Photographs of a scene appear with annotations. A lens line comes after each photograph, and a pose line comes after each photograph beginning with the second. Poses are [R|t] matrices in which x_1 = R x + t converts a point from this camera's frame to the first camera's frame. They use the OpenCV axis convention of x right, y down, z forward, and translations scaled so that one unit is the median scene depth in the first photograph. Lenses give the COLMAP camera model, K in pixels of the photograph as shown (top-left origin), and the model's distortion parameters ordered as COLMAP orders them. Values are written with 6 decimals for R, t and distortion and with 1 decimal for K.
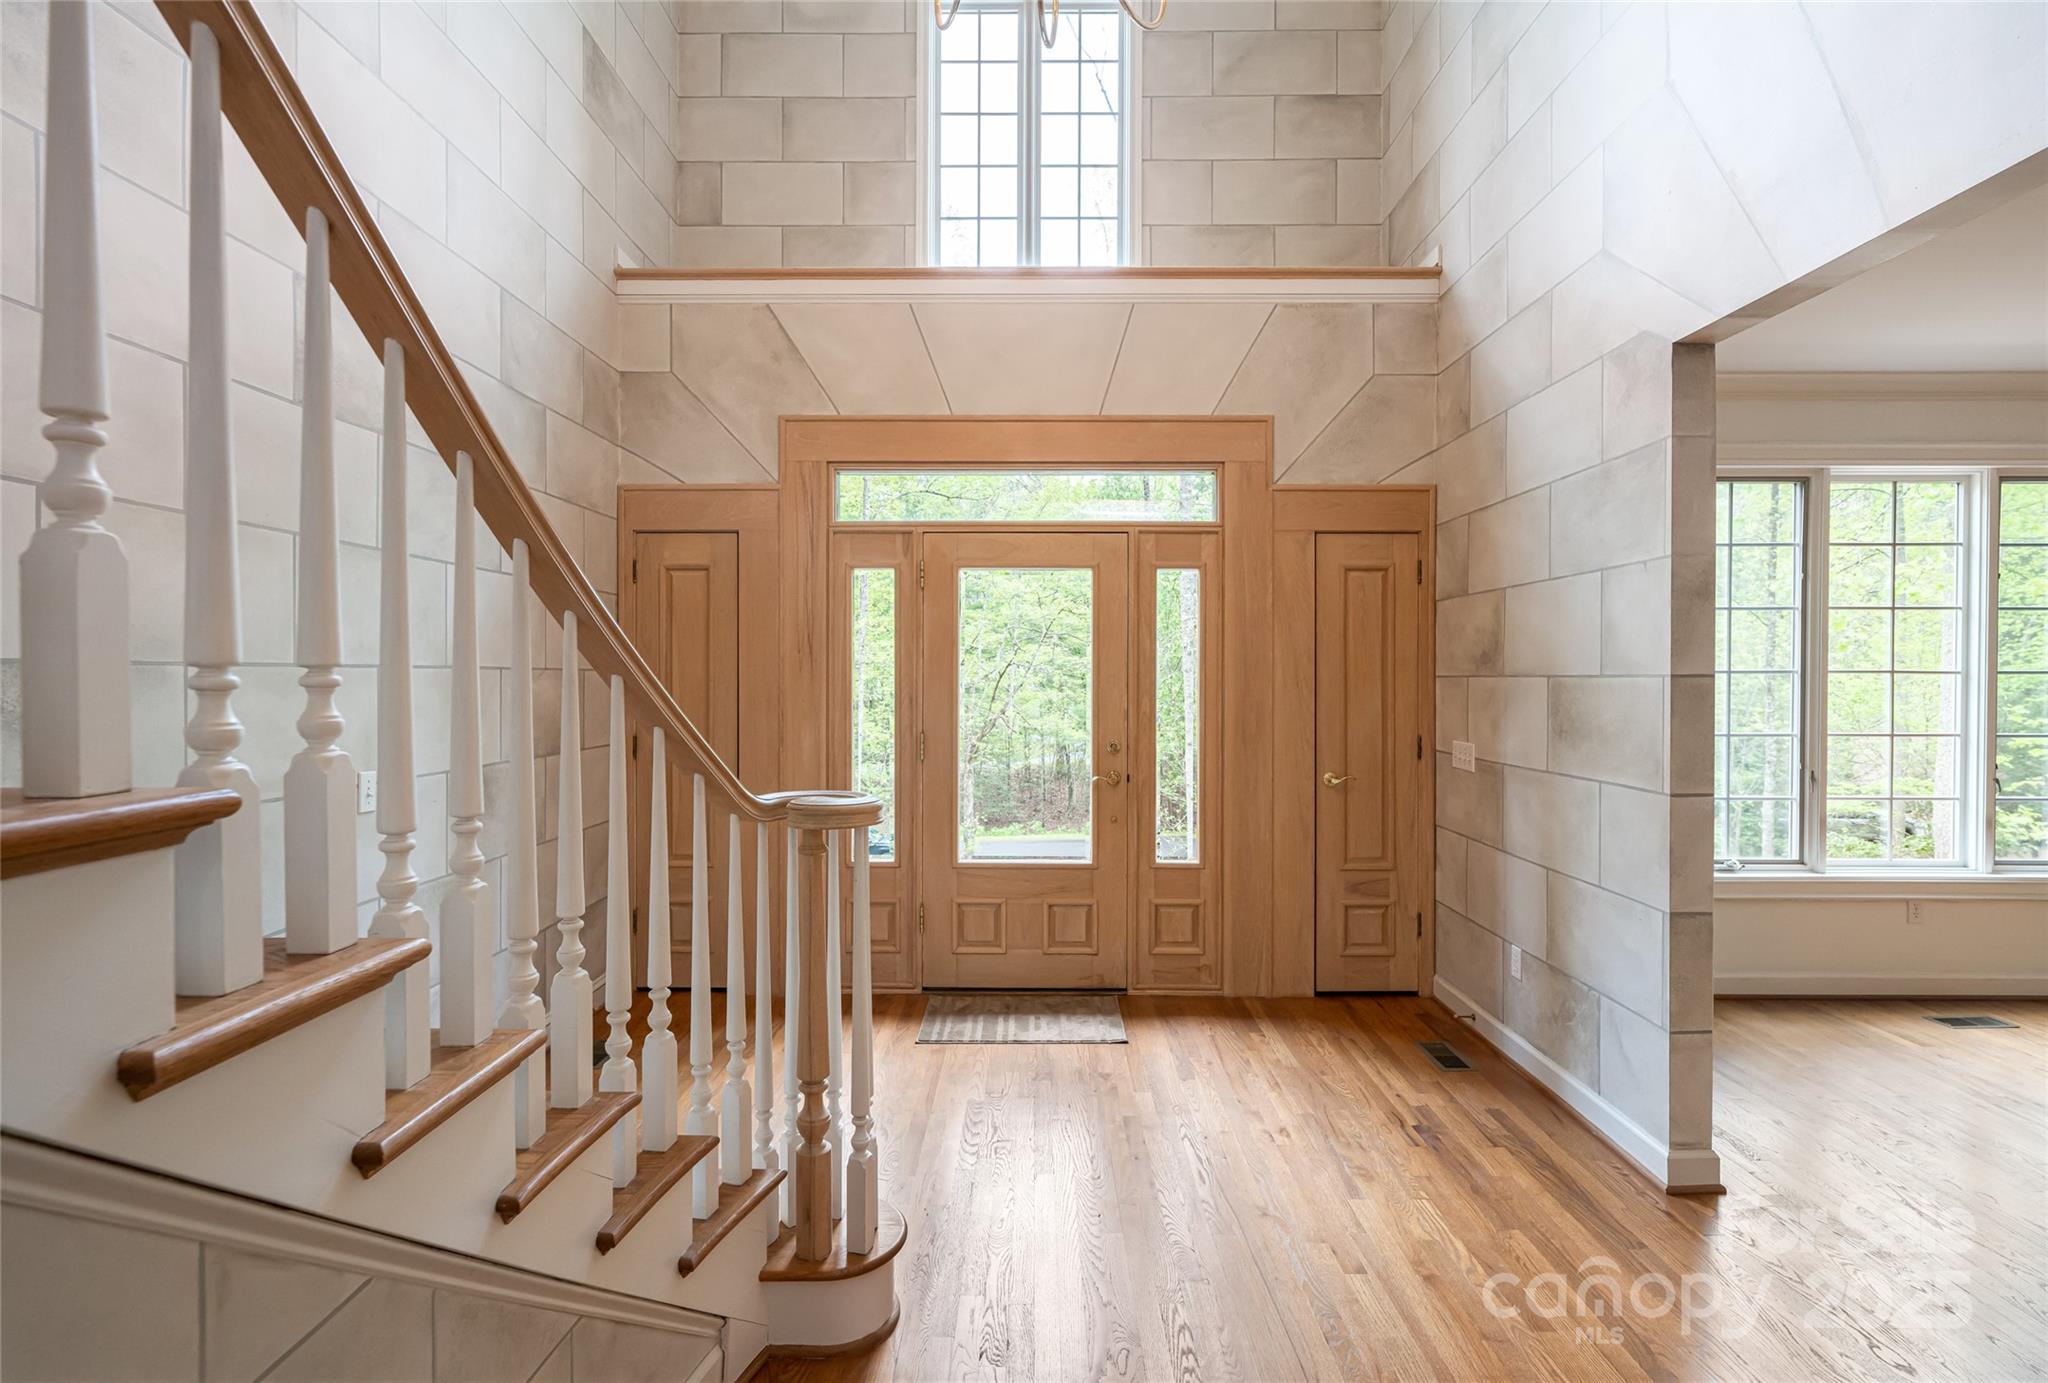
lens RADIAL K [[997.3, 0, 1028.1], [0, 997.3, 687.3], [0, 0, 1]] dist [-0.001151, -0.000406]
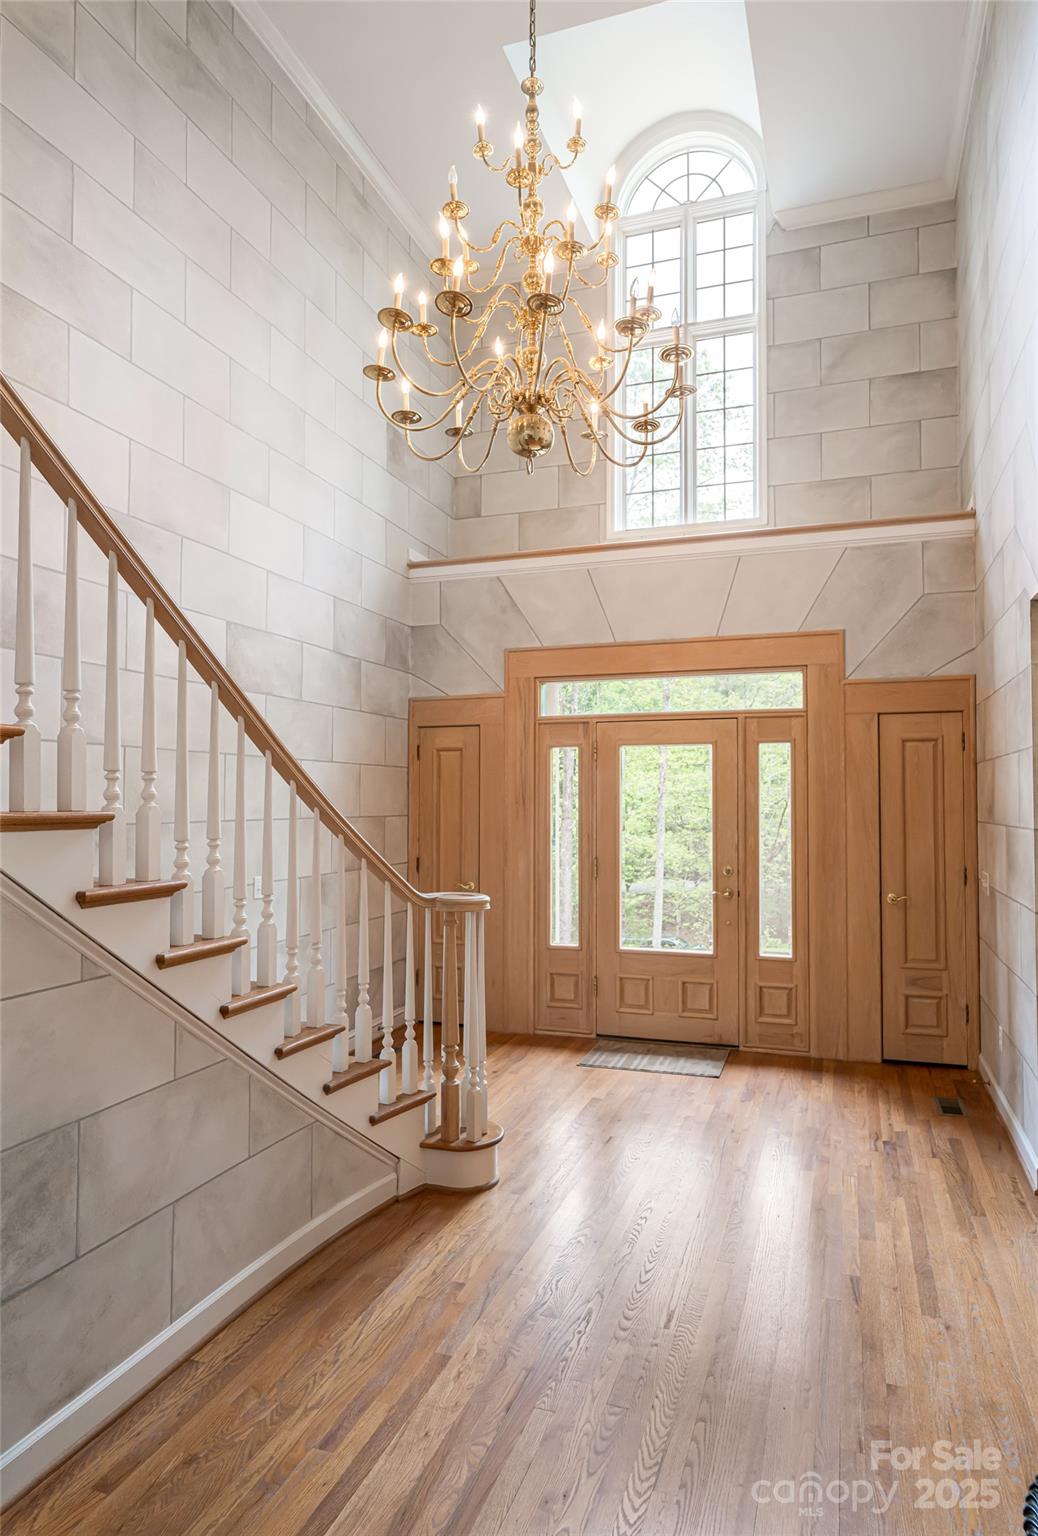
lens RADIAL K [[895.4, 0, 562.4], [0, 895.4, 781.8], [0, 0, 1]] dist [0.000811, 0.000140]
pose [[0.954964, -0.009192, -0.296580, 0.239040], [-0.000655, 0.999452, -0.033083, -0.023748], [0.296722, 0.031787, 0.954435, -0.275259]]
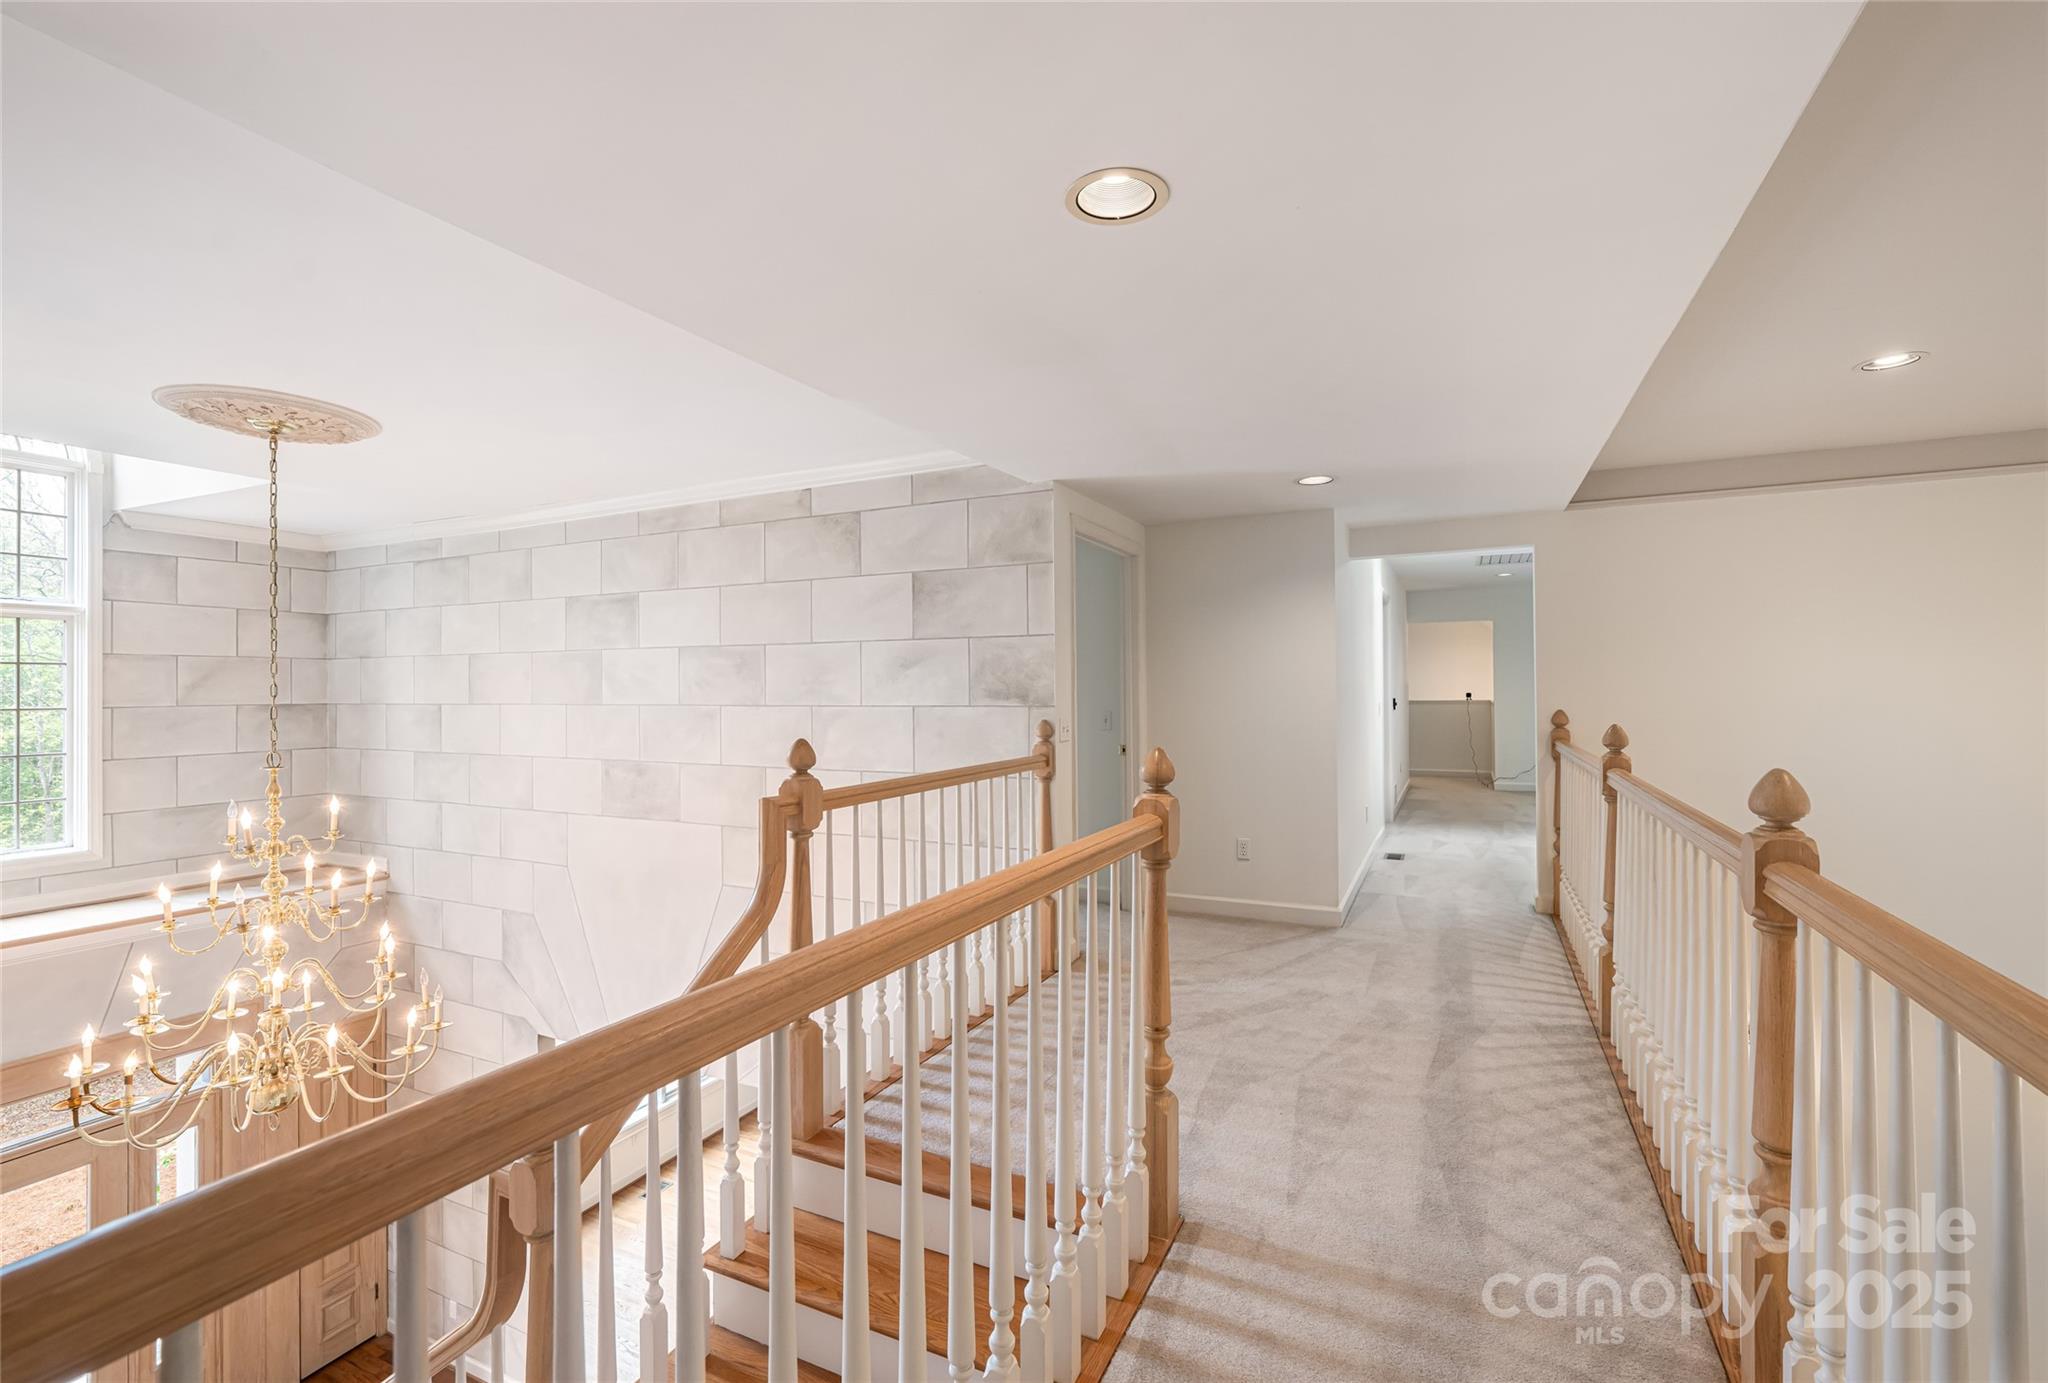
lens RADIAL K [[900.0, 0, 1019.1], [0, 900.0, 683.9], [0, 0, 1]] dist [-0.000921, -0.000294]
pose [[0.435272, 0.000838, 0.900298, -0.442597], [0.017608, 0.999800, -0.009444, -0.686024], [-0.900127, 0.019963, 0.435171, -0.545946]]
